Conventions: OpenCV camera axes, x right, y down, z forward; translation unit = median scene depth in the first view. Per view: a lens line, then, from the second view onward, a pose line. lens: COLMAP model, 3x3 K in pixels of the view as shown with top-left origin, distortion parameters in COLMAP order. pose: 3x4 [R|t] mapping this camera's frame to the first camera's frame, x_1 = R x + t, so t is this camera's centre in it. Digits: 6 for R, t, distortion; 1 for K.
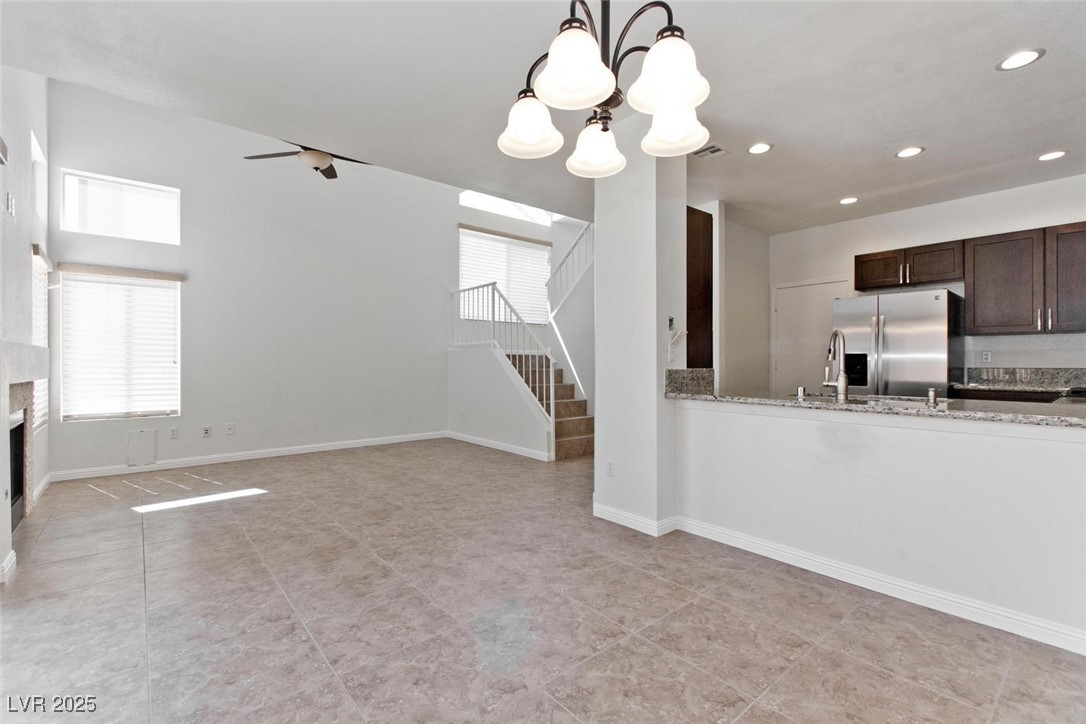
lens RADIAL K [[481.5, 0, 543.6], [0, 481.5, 360.5], [0, 0, 1]] dist [0.003627, -0.001601]
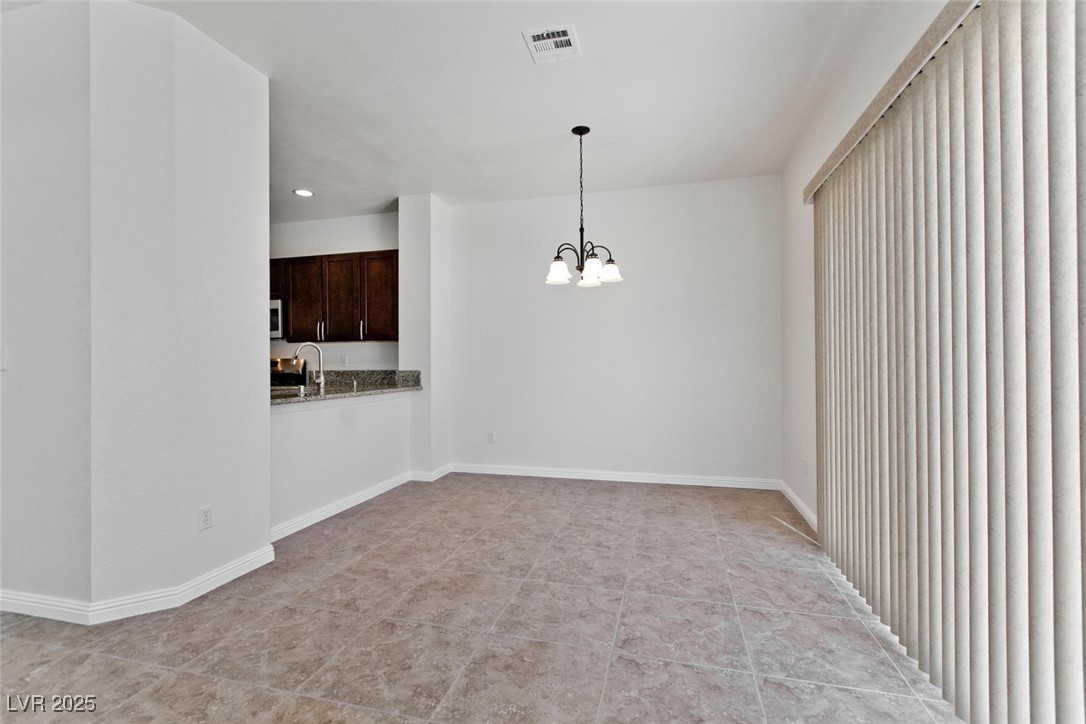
lens RADIAL K [[481.5, 0, 543.2], [0, 481.5, 363.2], [0, 0, 1]] dist [0.003627, -0.001601]
pose [[-0.572107, 0.004685, 0.820166, -0.680693], [0.004944, 0.999985, -0.002264, 0.001678], [-0.820164, 0.002760, -0.572122, 0.940869]]
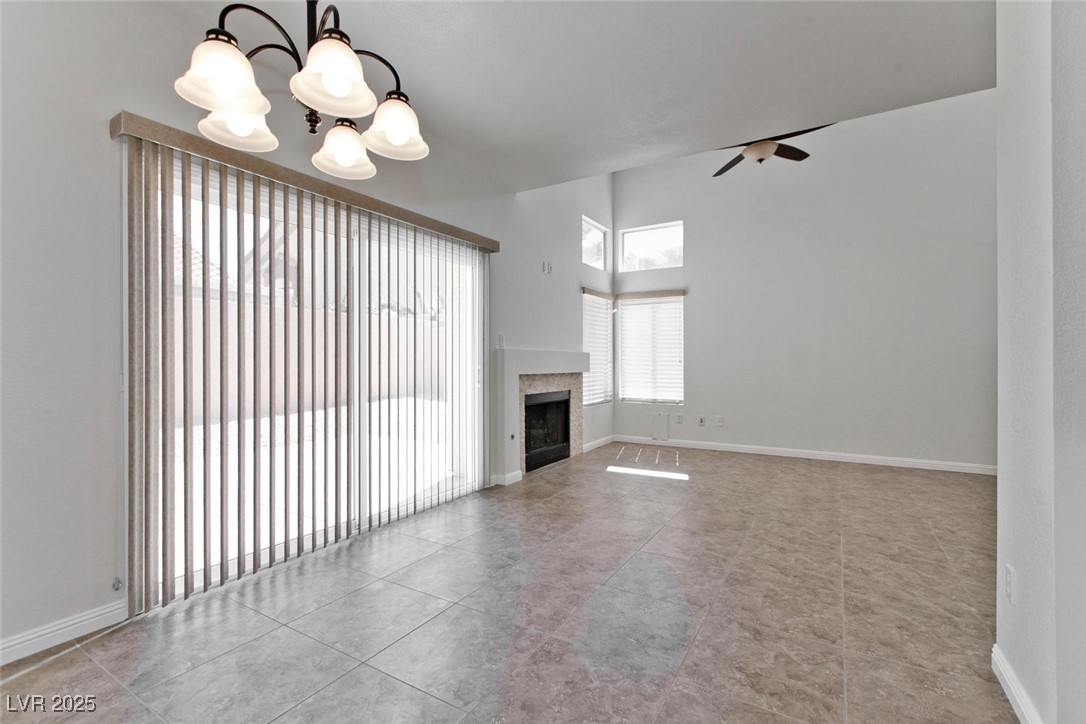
lens RADIAL K [[481.5, 0, 543.5], [0, 481.5, 361.9], [0, 0, 1]] dist [0.003627, -0.001601]
pose [[0.316962, 0.000464, -0.948438, 0.419181], [0.004721, 0.999987, 0.002067, 0.000093], [0.948426, -0.005133, 0.316956, 0.388078]]
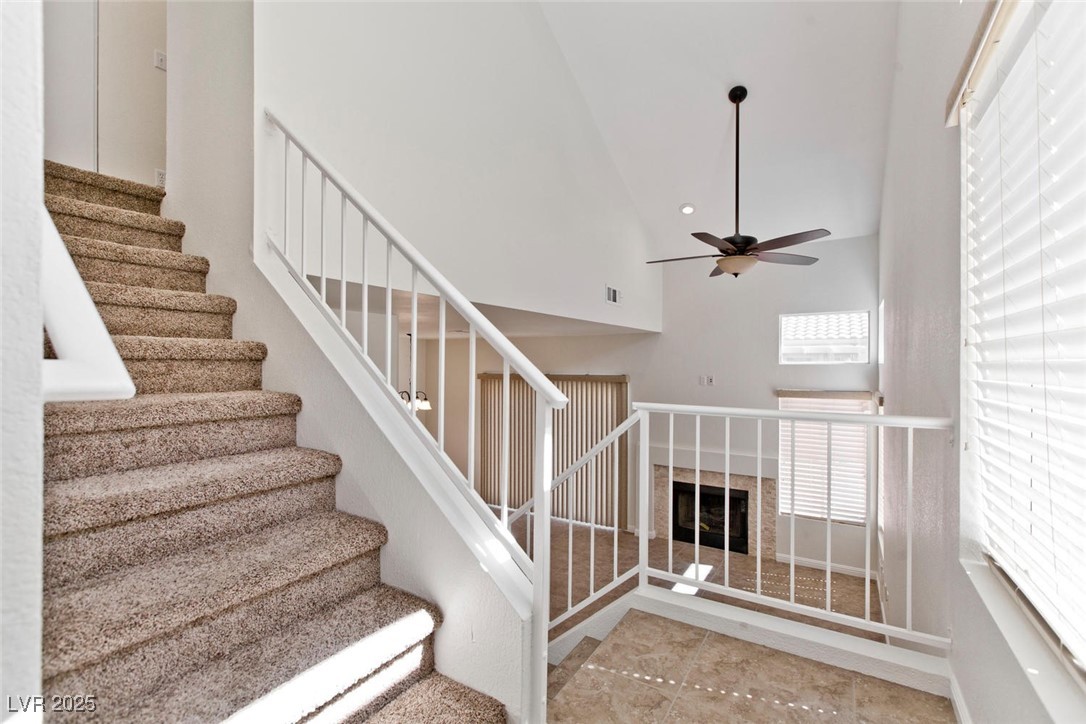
lens RADIAL K [[481.5, 0, 540.8], [0, 481.5, 359.5], [0, 0, 1]] dist [0.003627, -0.001601]
pose [[-0.952698, -0.008497, -0.303801, 0.139205], [-0.003787, 0.999863, -0.016092, -0.323758], [0.303896, -0.014180, -0.952600, 2.324560]]
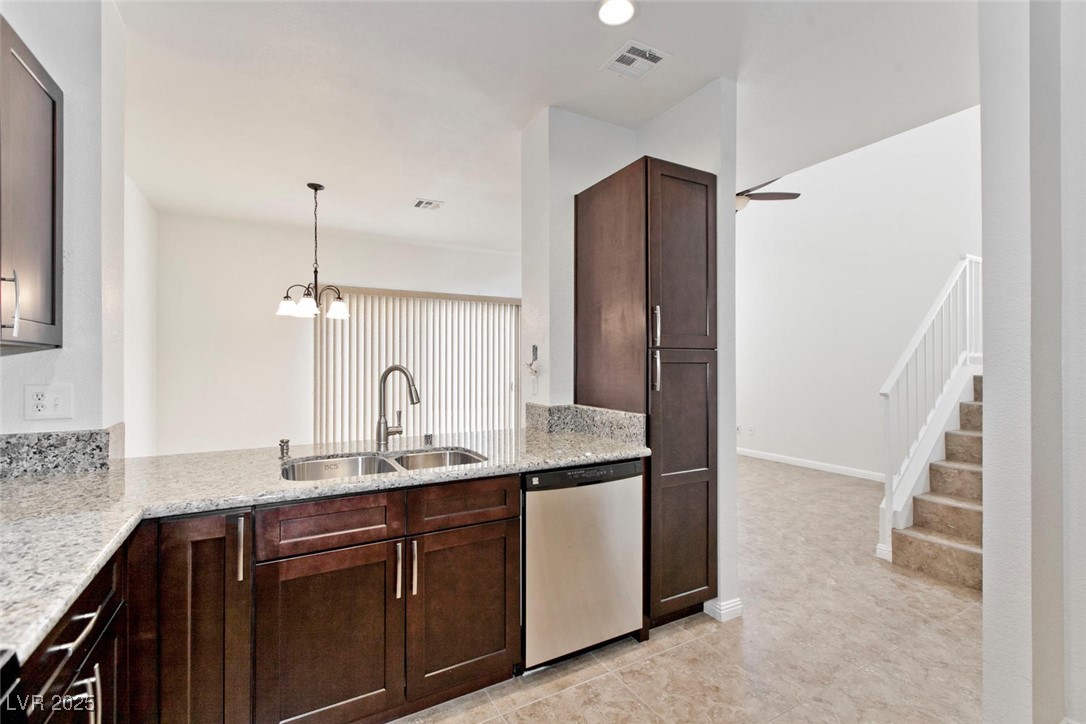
lens RADIAL K [[481.5, 0, 542.9], [0, 481.5, 360.4], [0, 0, 1]] dist [0.003627, -0.001601]
pose [[-0.187821, -0.006405, -0.982182, 1.020068], [0.002401, 0.999973, -0.006980, -0.048710], [0.982200, -0.003669, -0.187801, 1.054183]]
